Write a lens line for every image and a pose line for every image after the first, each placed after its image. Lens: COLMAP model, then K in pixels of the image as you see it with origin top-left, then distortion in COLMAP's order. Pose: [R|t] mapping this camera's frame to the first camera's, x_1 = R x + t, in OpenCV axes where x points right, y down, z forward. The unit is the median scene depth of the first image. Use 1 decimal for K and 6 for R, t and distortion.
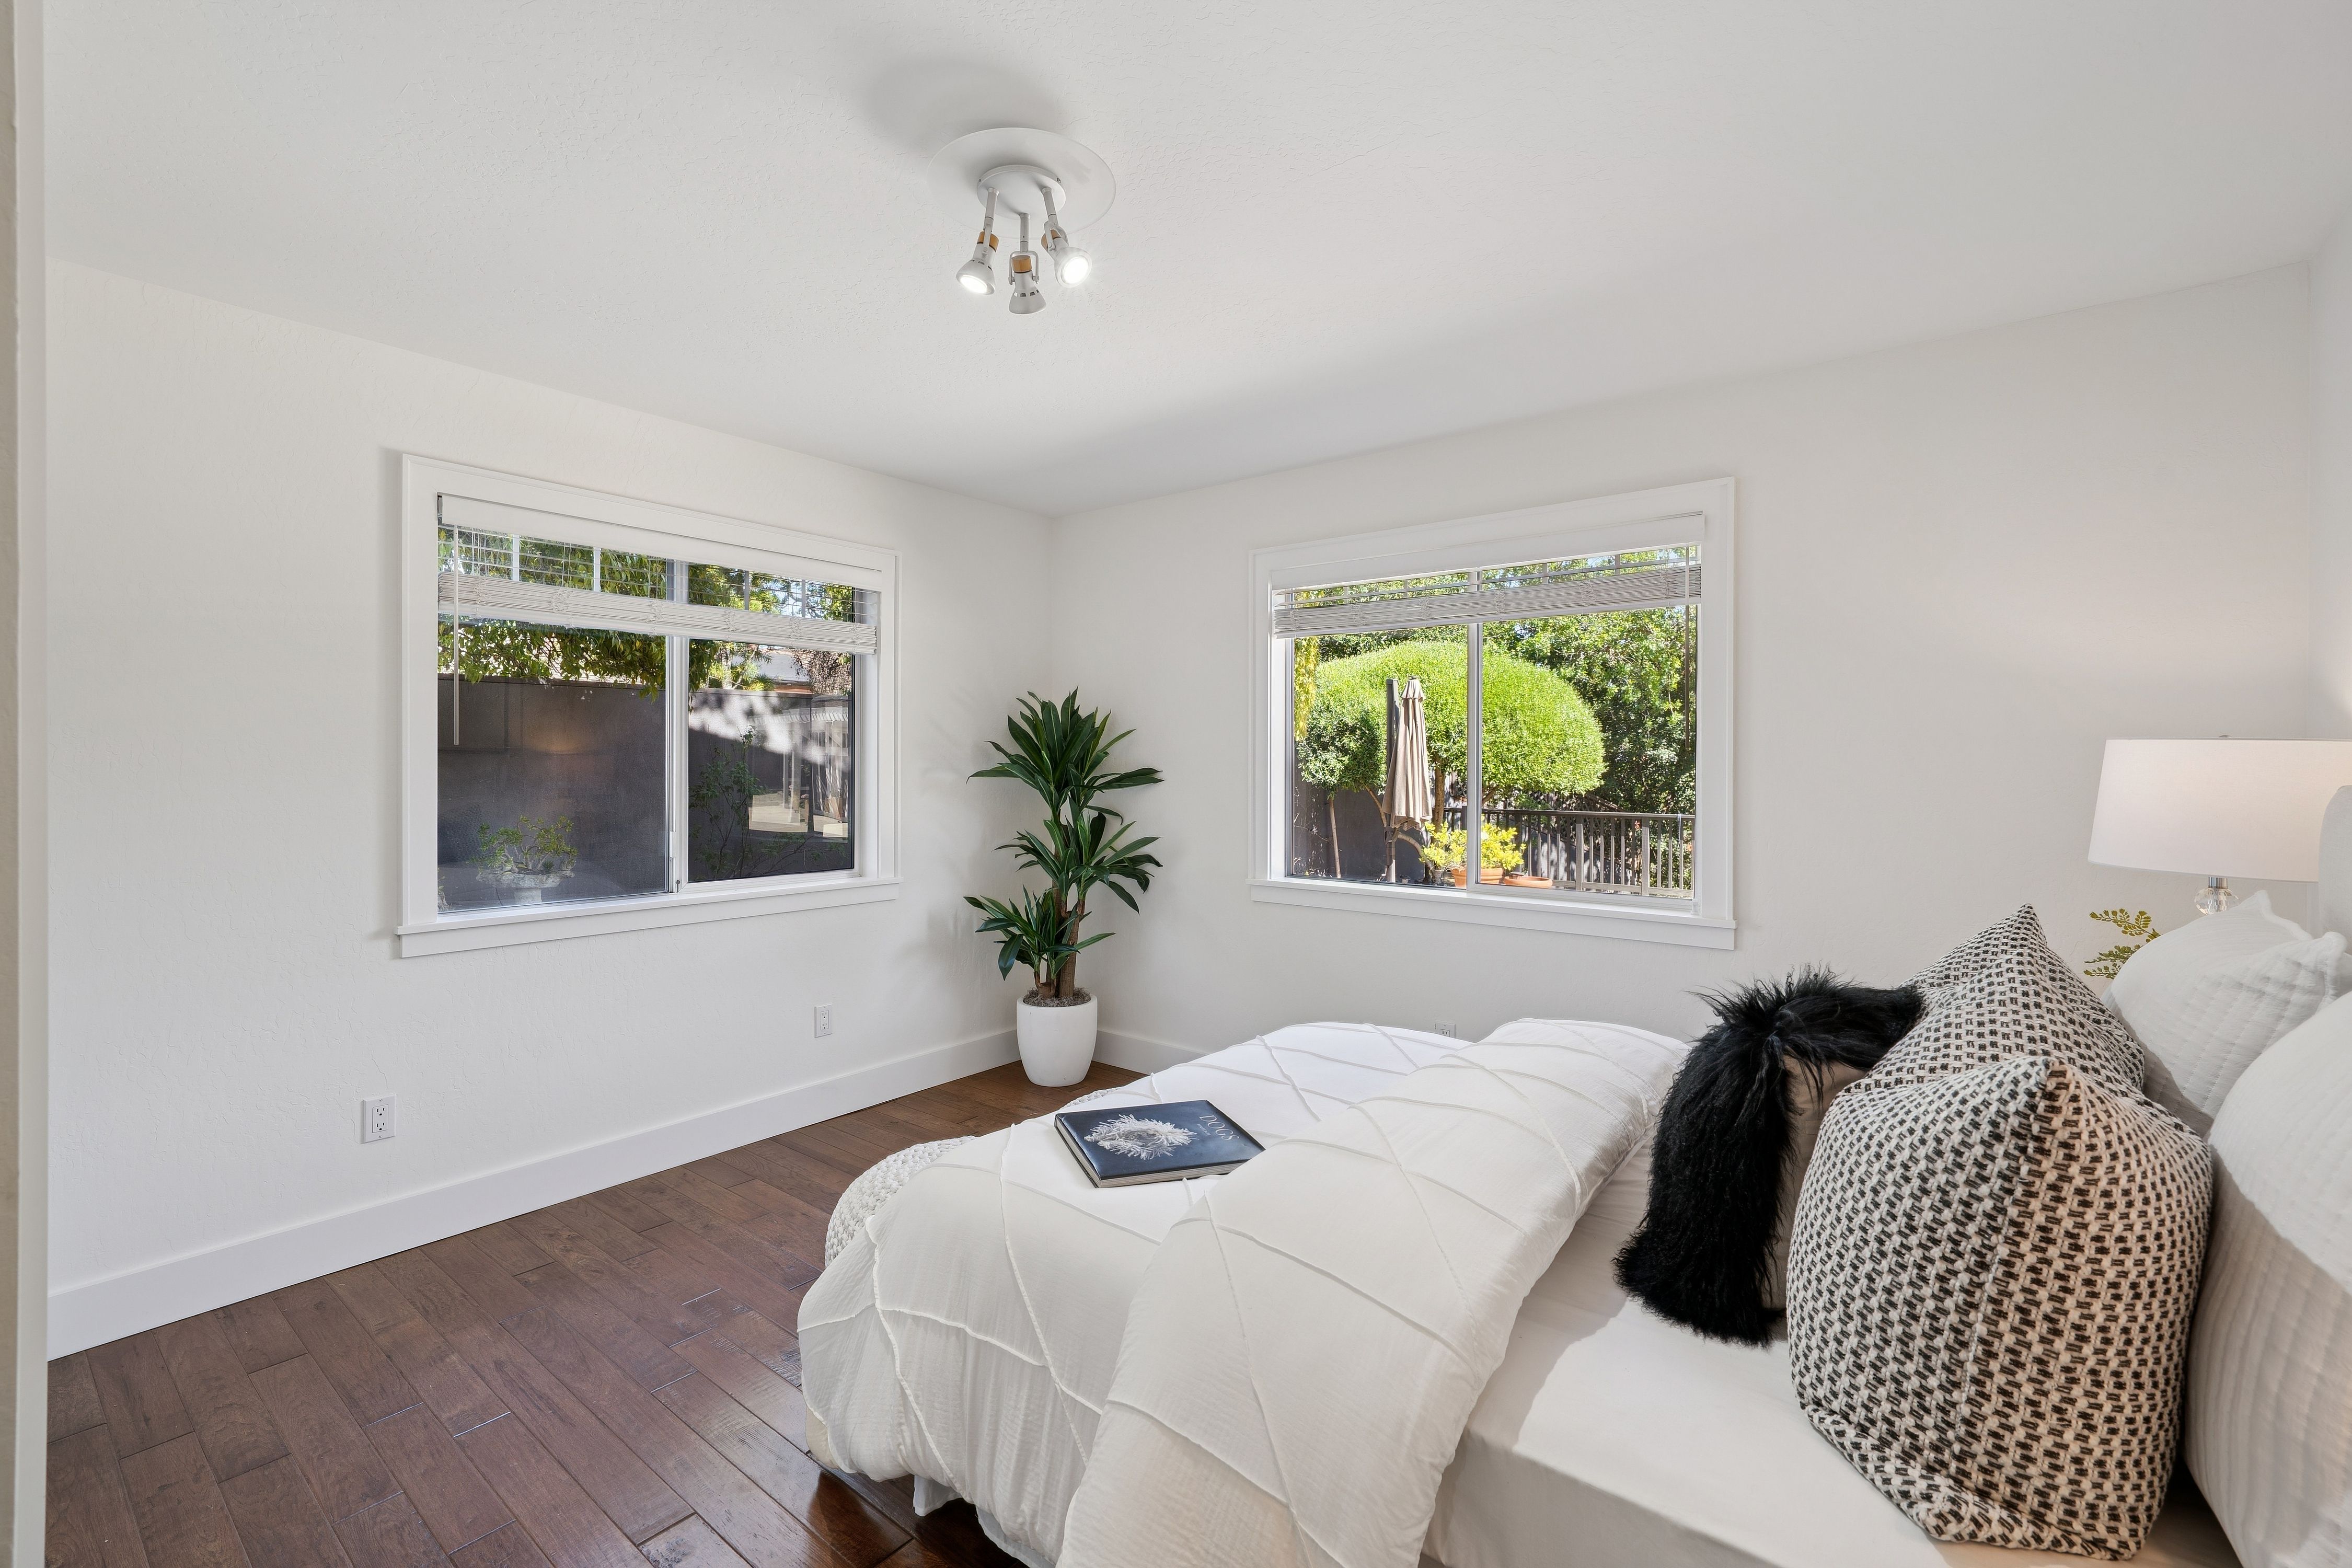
lens RADIAL K [[978.5, 0, 1176.0], [0, 978.5, 784.0], [0, 0, 1]] dist [-0.000221, -0.000010]
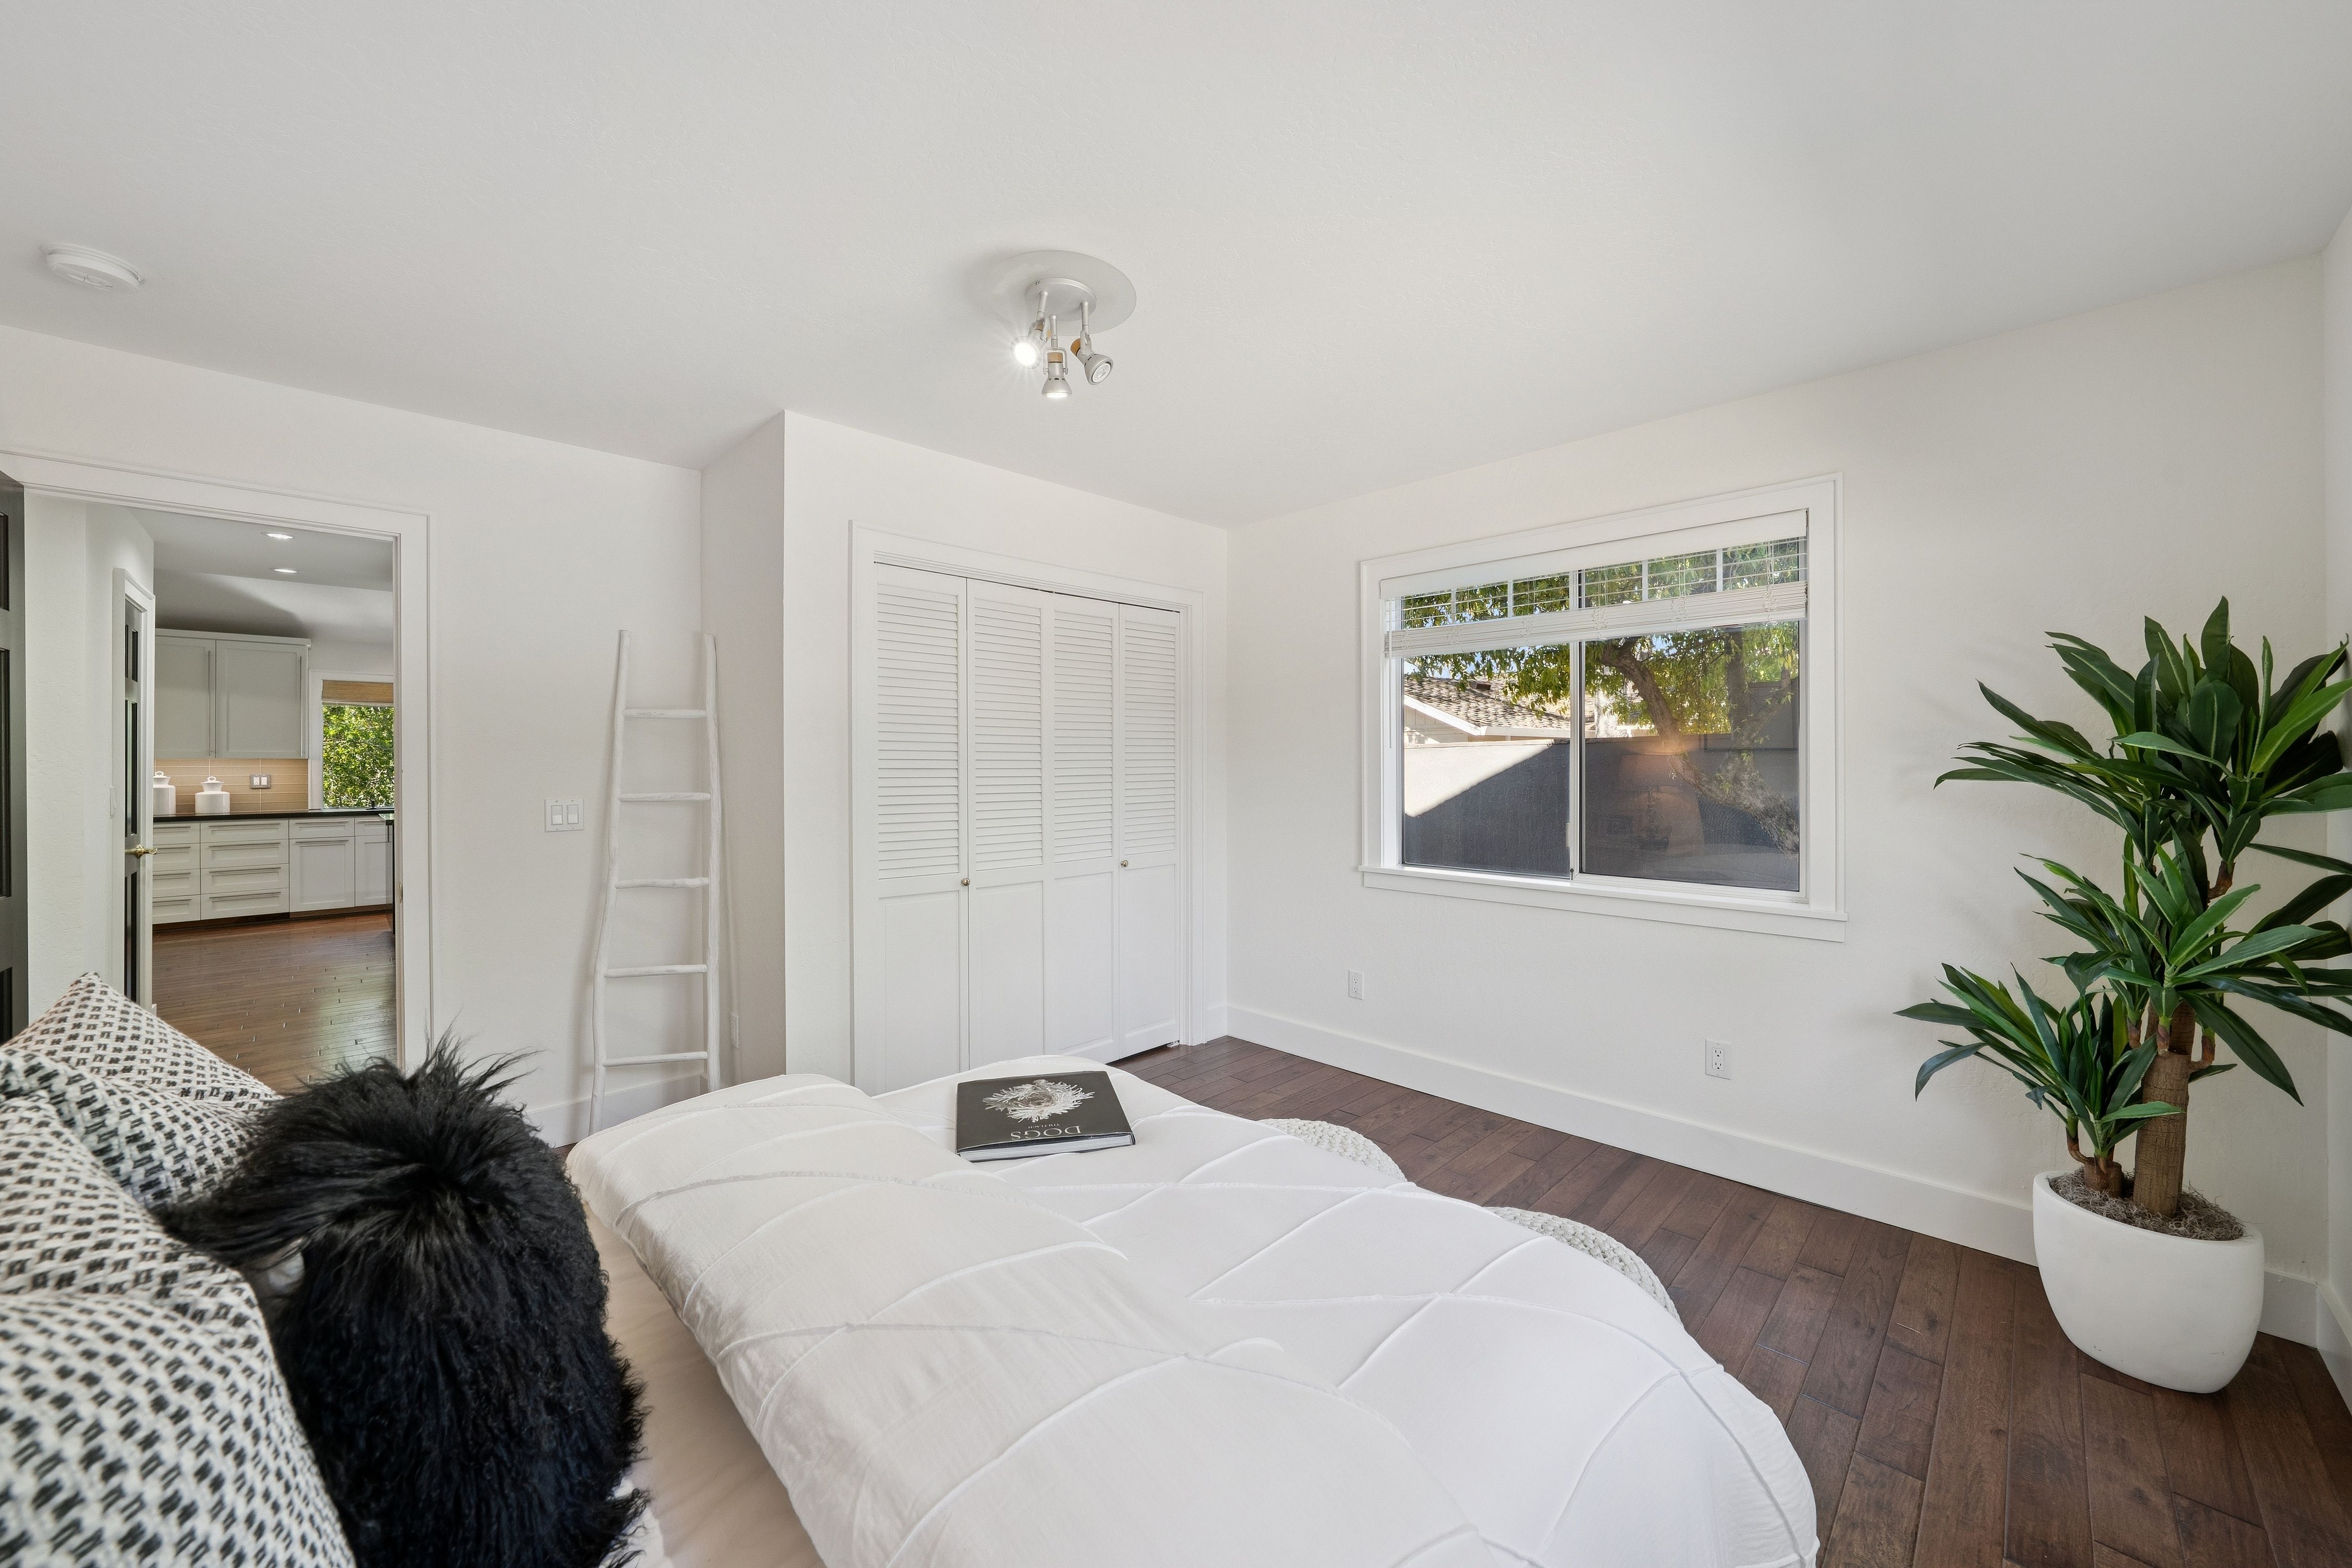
lens RADIAL K [[889.5, 0, 1176.0], [0, 889.5, 784.0], [0, 0, 1]] dist [0.000555, 0.000040]
pose [[-0.114315, 0.024750, -0.993136, 0.513521], [-0.011148, 0.999595, 0.026194, -0.016303], [0.993382, 0.014066, -0.113993, 0.685769]]
